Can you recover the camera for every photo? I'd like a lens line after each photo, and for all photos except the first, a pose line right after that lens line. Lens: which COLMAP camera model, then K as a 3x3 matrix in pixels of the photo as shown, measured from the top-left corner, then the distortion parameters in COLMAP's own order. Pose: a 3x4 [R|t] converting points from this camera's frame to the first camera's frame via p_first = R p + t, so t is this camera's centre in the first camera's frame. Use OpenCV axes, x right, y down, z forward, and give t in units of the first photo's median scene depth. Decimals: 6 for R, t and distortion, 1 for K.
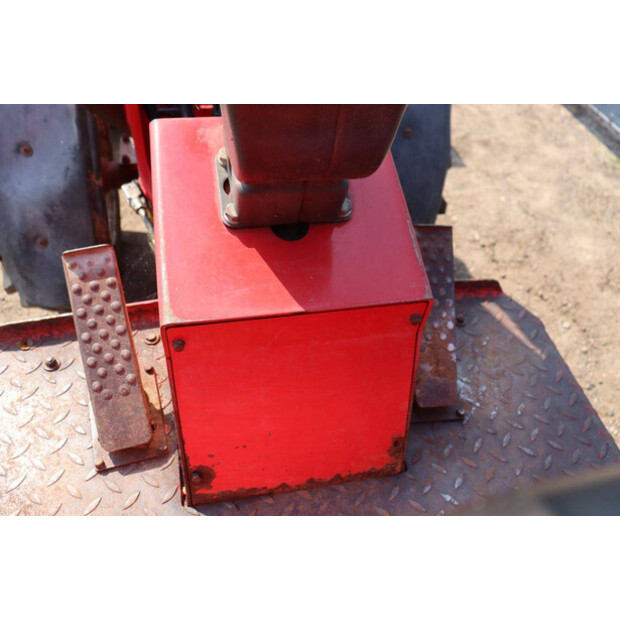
lens RADIAL K [[521.1, 0, 310.0], [0, 521.1, 310.0], [0, 0, 1]] dist [-0.130999, 0.101048]
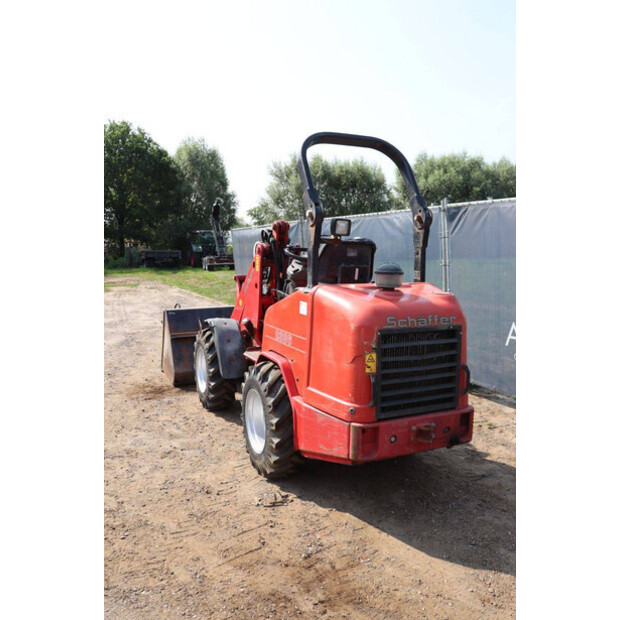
lens RADIAL K [[521.1, 0, 310.0], [0, 521.1, 310.0], [0, 0, 1]] dist [-0.130999, 0.101048]
pose [[0.974496, -0.110346, 0.195400, -0.414309], [0.213361, 0.725406, -0.654419, 1.436606], [-0.069532, 0.679419, 0.730448, -1.390374]]
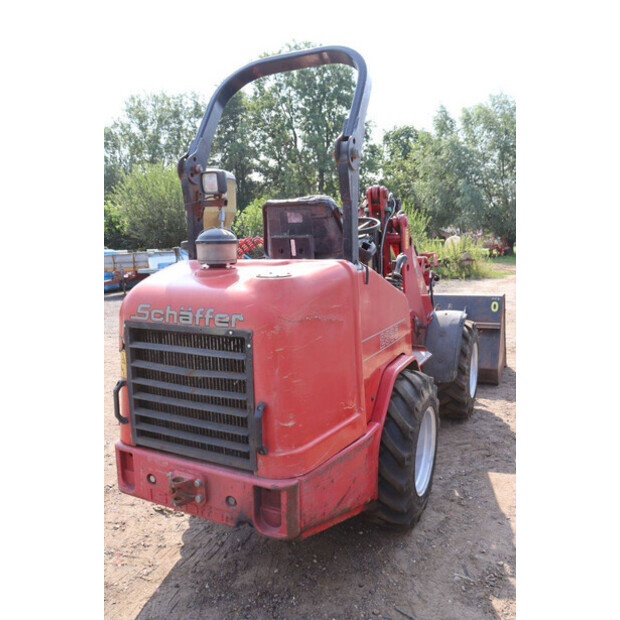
lens RADIAL K [[501.0, 0, 313.7], [0, 501.0, 309.6], [0, 0, 1]] dist [-0.170519, 0.154486]
pose [[0.787765, -0.022345, -0.615570, 0.905722], [-0.408421, 0.729138, -0.549136, 0.953078], [0.461106, 0.684002, 0.565263, -0.724306]]
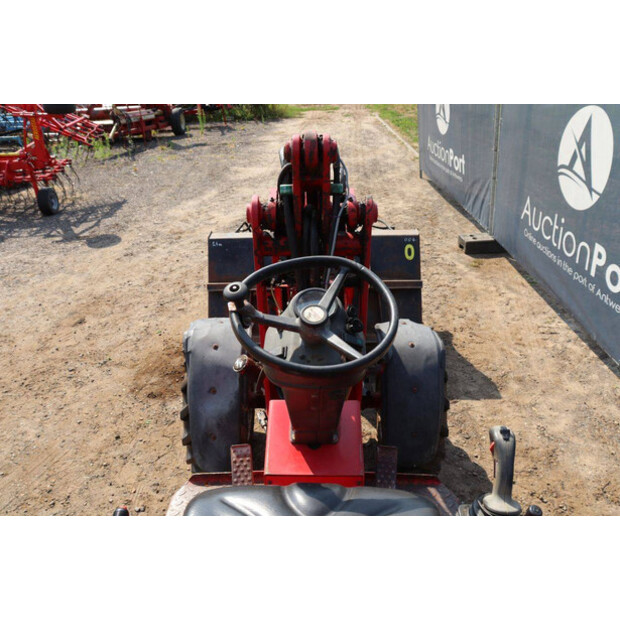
lens RADIAL K [[501.0, 0, 313.7], [0, 501.0, 309.6], [0, 0, 1]] dist [-0.170519, 0.154486]
pose [[0.972554, 0.013219, -0.232301, 0.155901], [-0.101614, 0.922275, -0.372938, 0.044528], [0.209316, 0.386308, 0.898306, -0.455105]]
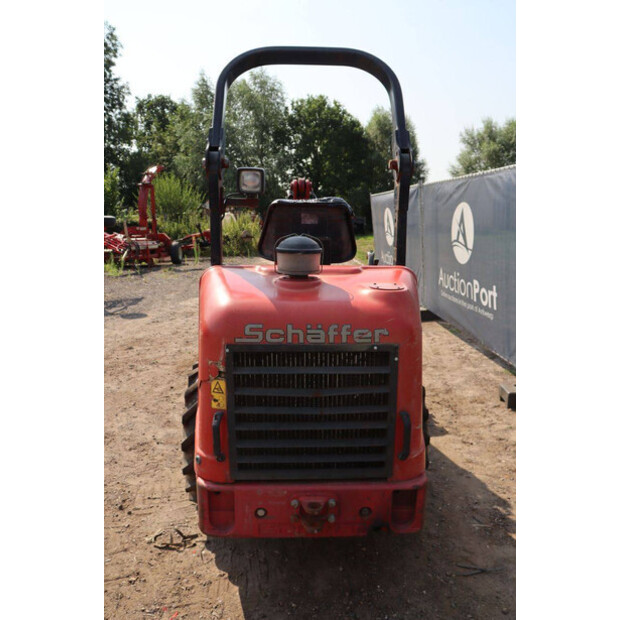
lens RADIAL K [[501.0, 0, 313.7], [0, 501.0, 309.6], [0, 0, 1]] dist [-0.170519, 0.154486]
pose [[0.982557, -0.052099, -0.178514, 0.327254], [-0.073490, 0.773029, -0.630099, 1.065216], [0.170825, 0.632227, 0.755717, -0.982270]]
